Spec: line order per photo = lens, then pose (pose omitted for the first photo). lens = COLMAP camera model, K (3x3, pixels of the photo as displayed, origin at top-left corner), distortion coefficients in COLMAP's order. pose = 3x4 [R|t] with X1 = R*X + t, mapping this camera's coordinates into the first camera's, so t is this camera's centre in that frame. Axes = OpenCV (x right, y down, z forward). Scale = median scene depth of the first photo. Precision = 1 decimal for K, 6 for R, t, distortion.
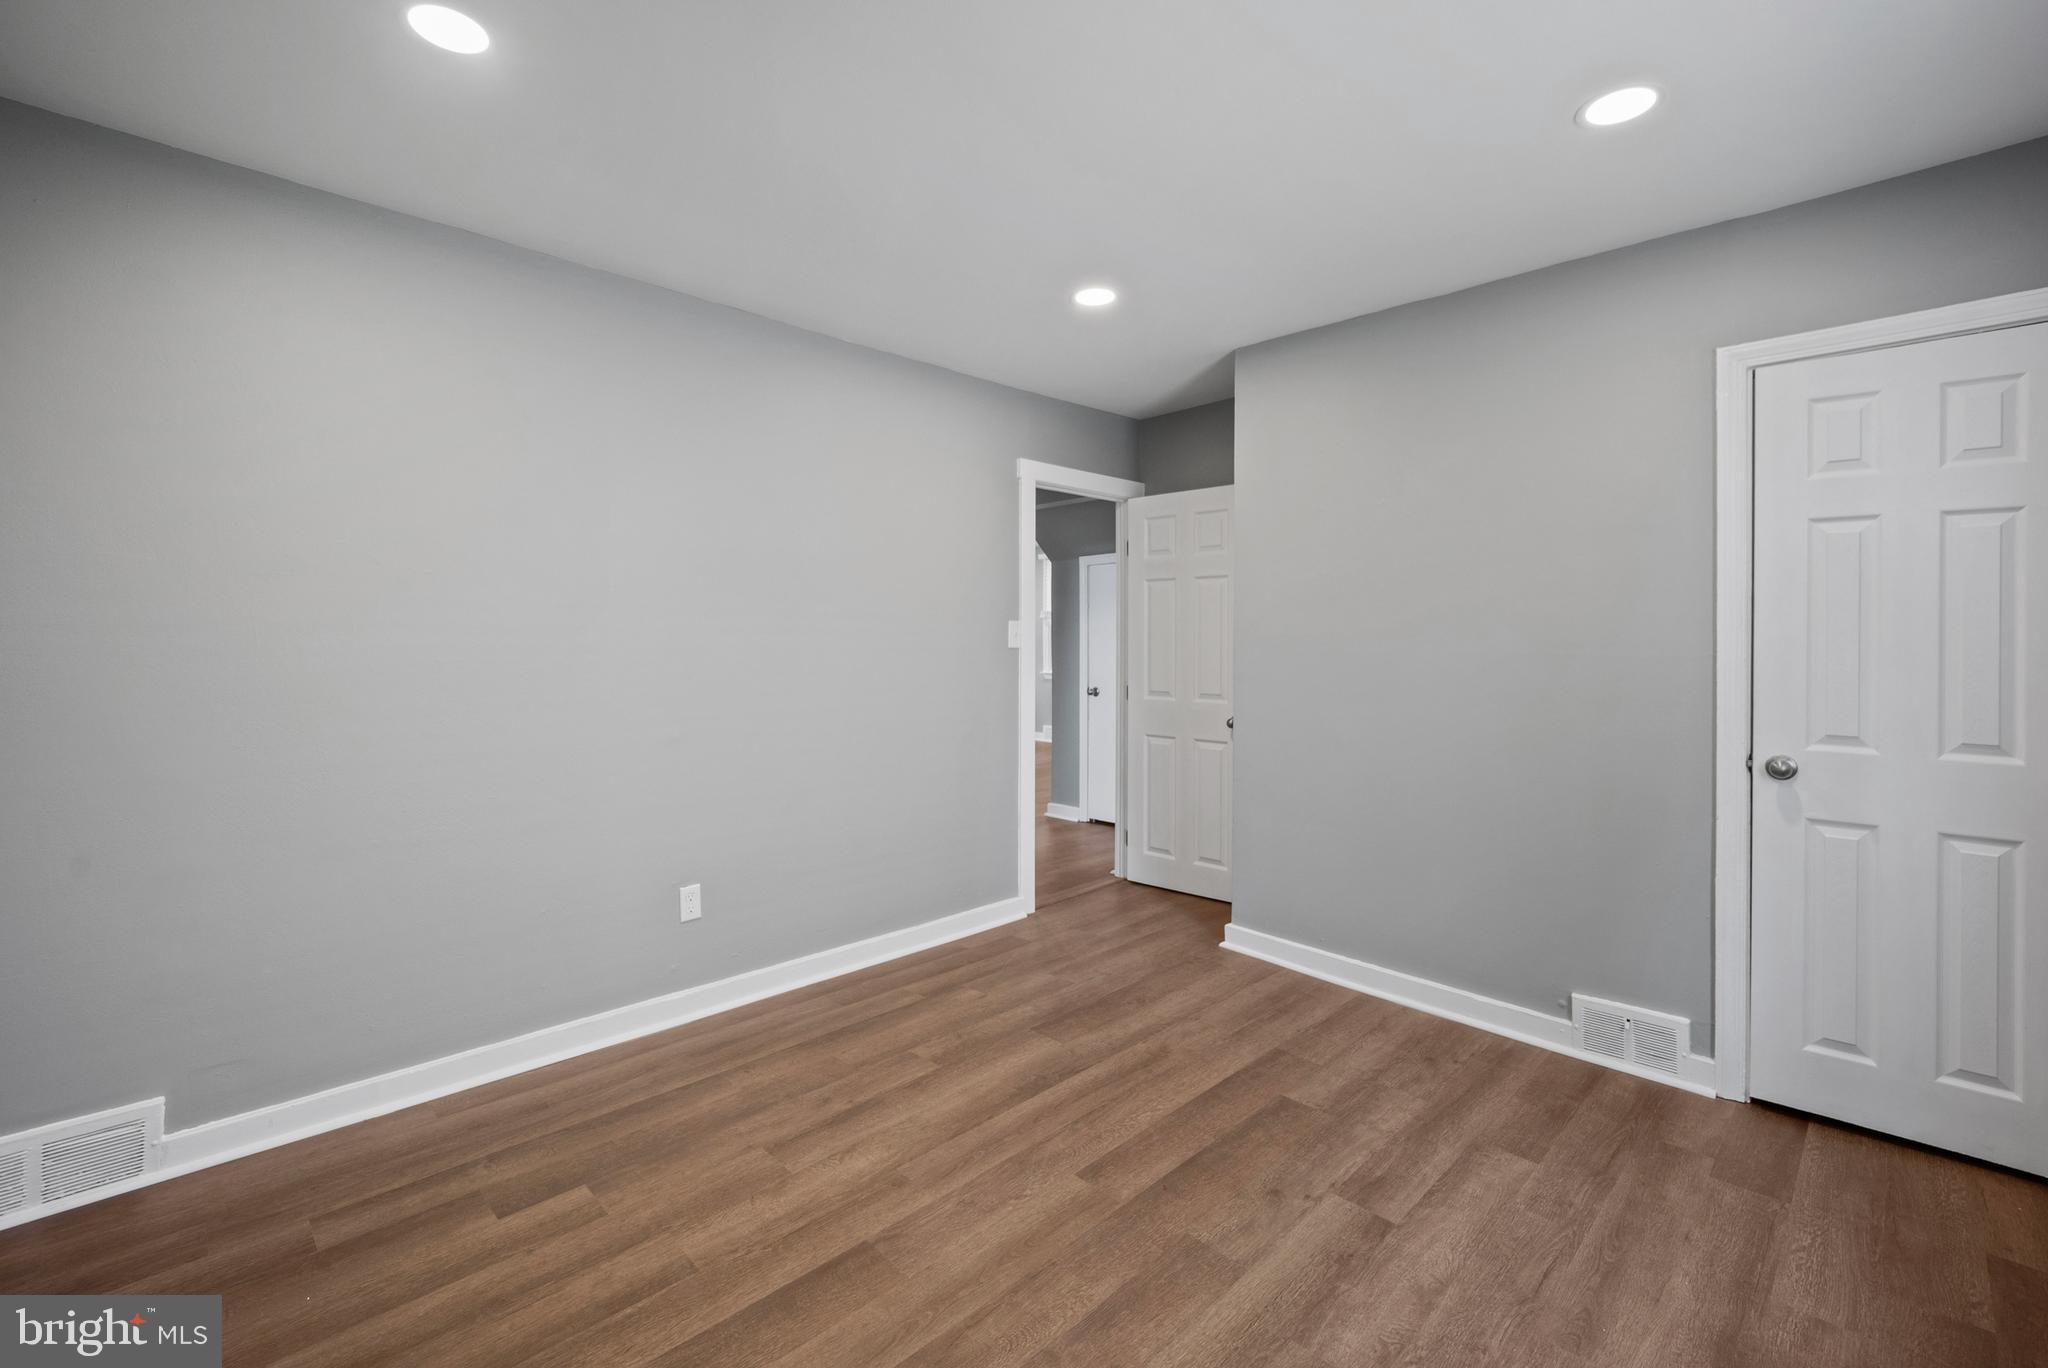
lens RADIAL K [[869.8, 0, 1050.4], [0, 869.8, 641.2], [0, 0, 1]] dist [-0.001462, -0.000417]
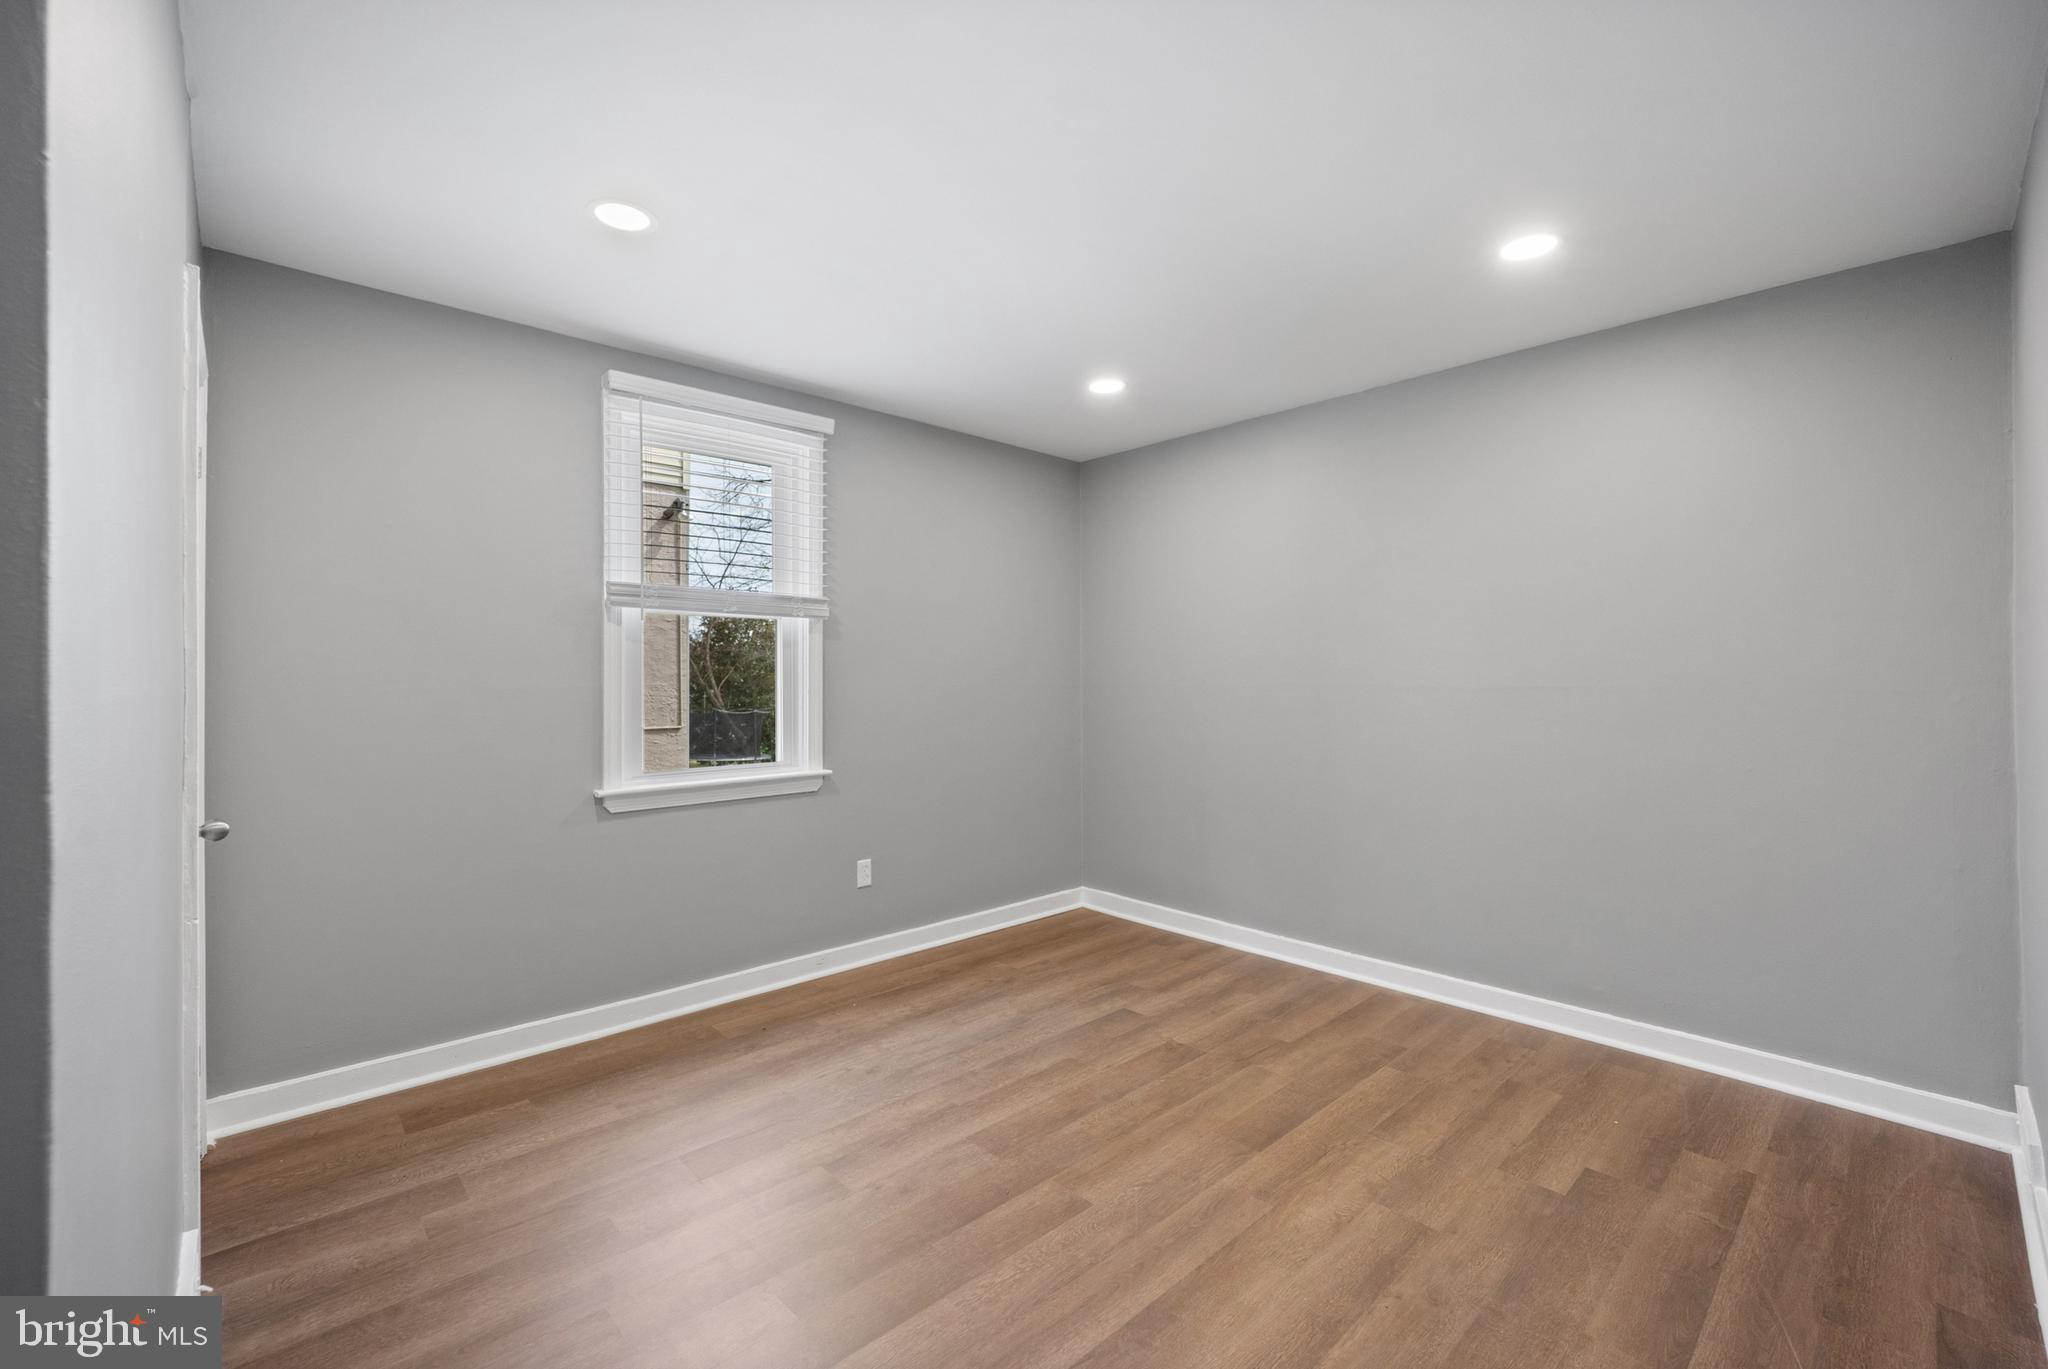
lens RADIAL K [[861.5, 0, 1022.2], [0, 861.5, 673.8], [0, 0, 1]] dist [-0.020995, -0.000375]
pose [[-0.998701, 0.001261, 0.050940, 0.054489], [0.001053, 0.999991, -0.004118, 0.003187], [-0.050945, -0.004059, -0.998693, 1.845562]]
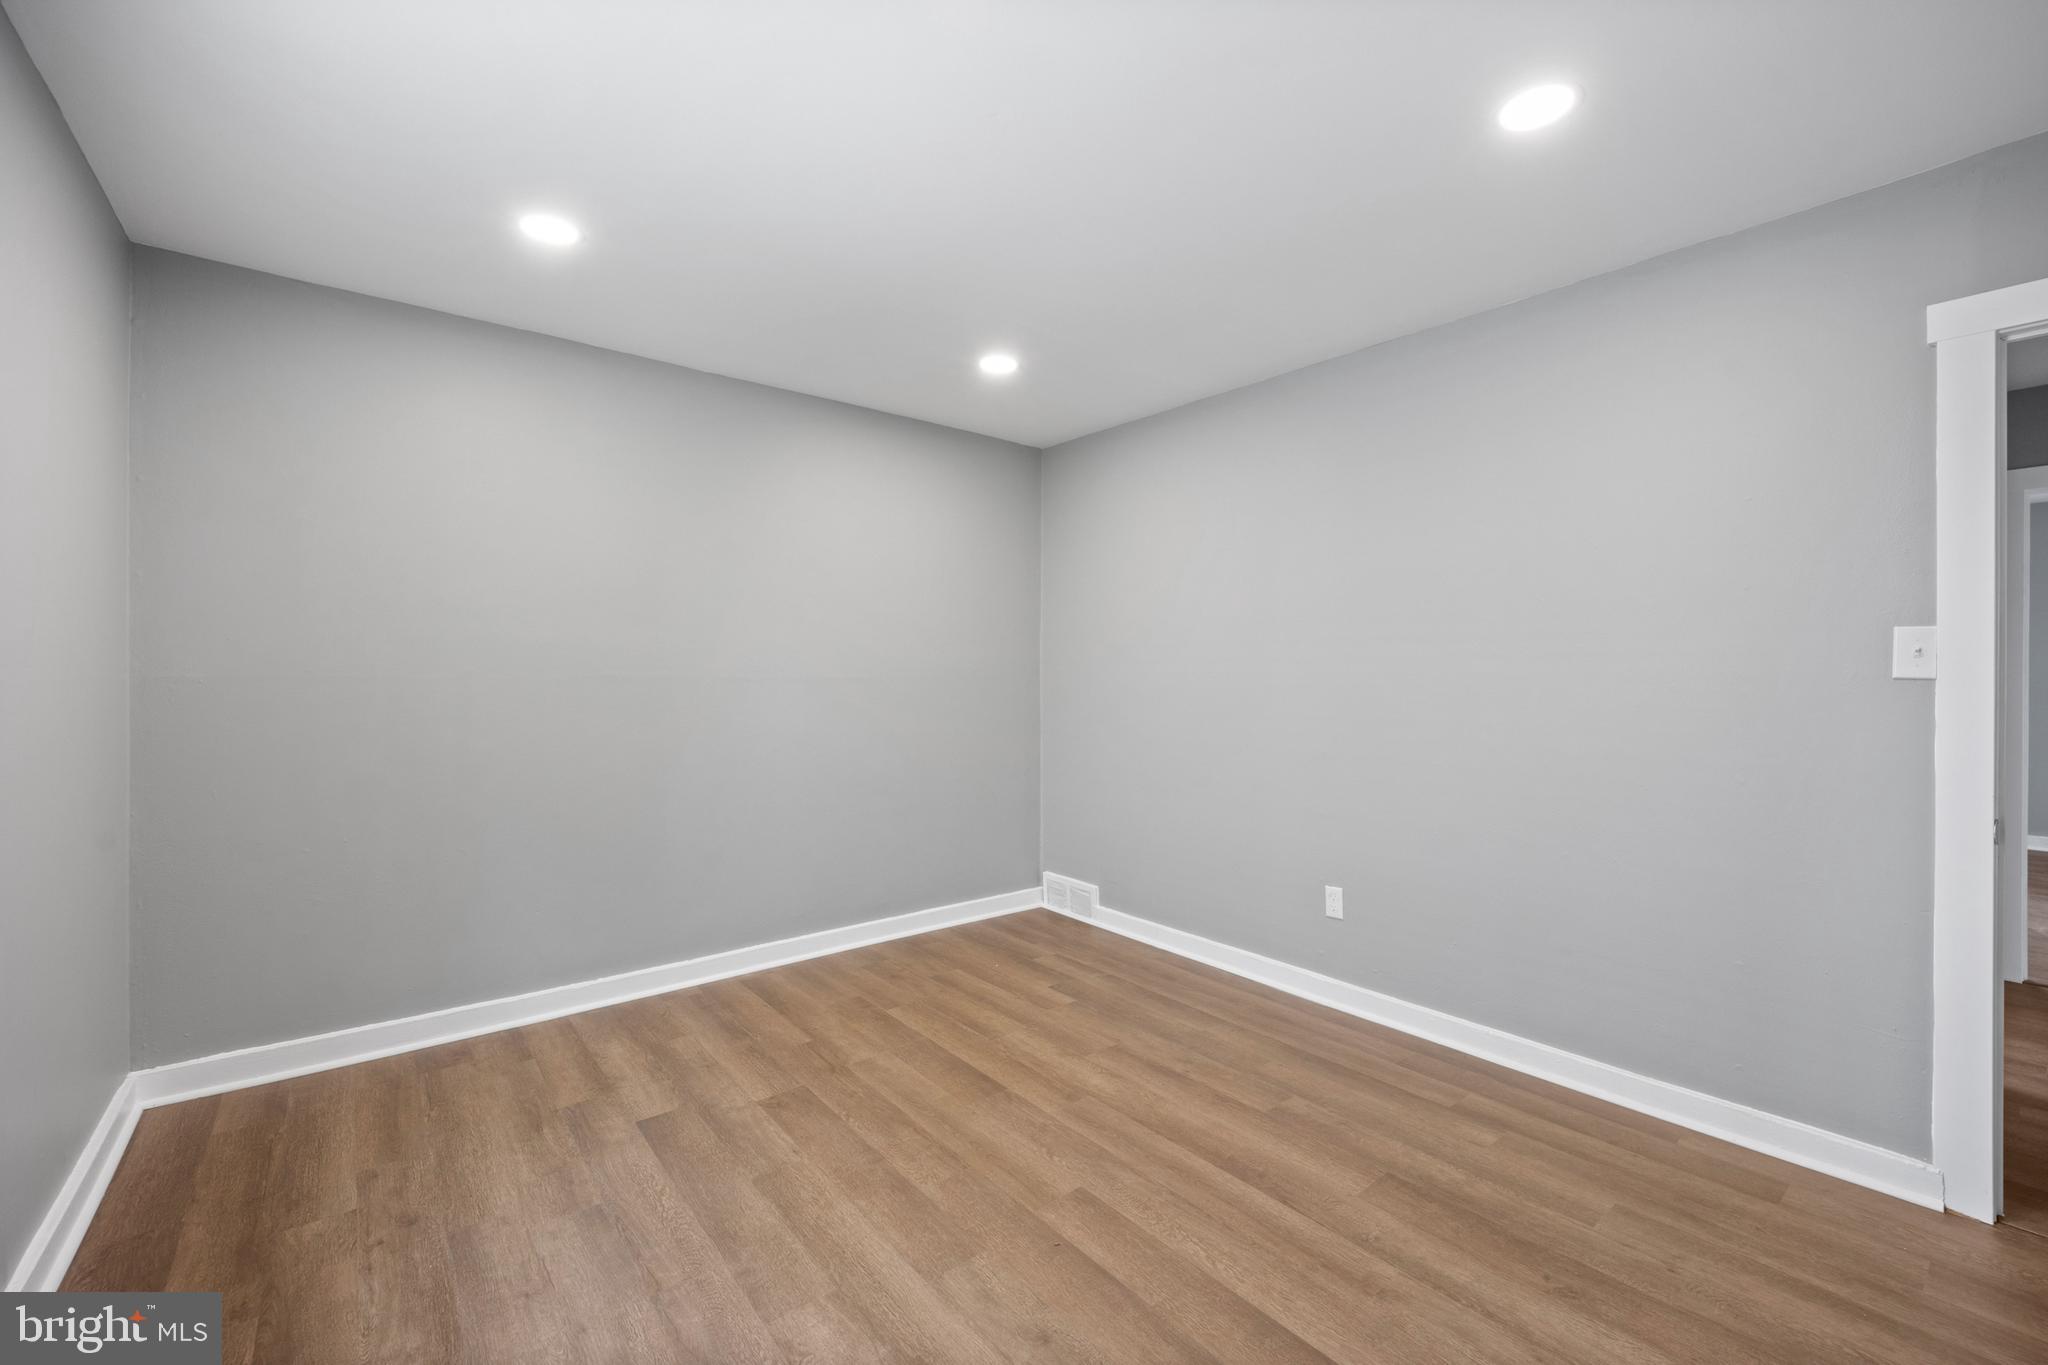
lens RADIAL K [[837.1, 0, 1024.0], [0, 837.1, 682.5], [0, 0, 1]] dist [-0.007773, -0.000285]
pose [[-0.105778, 0.009902, -0.994340, 0.928661], [-0.002292, 0.999945, 0.010202, 0.010845], [0.994387, 0.003358, -0.105749, 0.957932]]
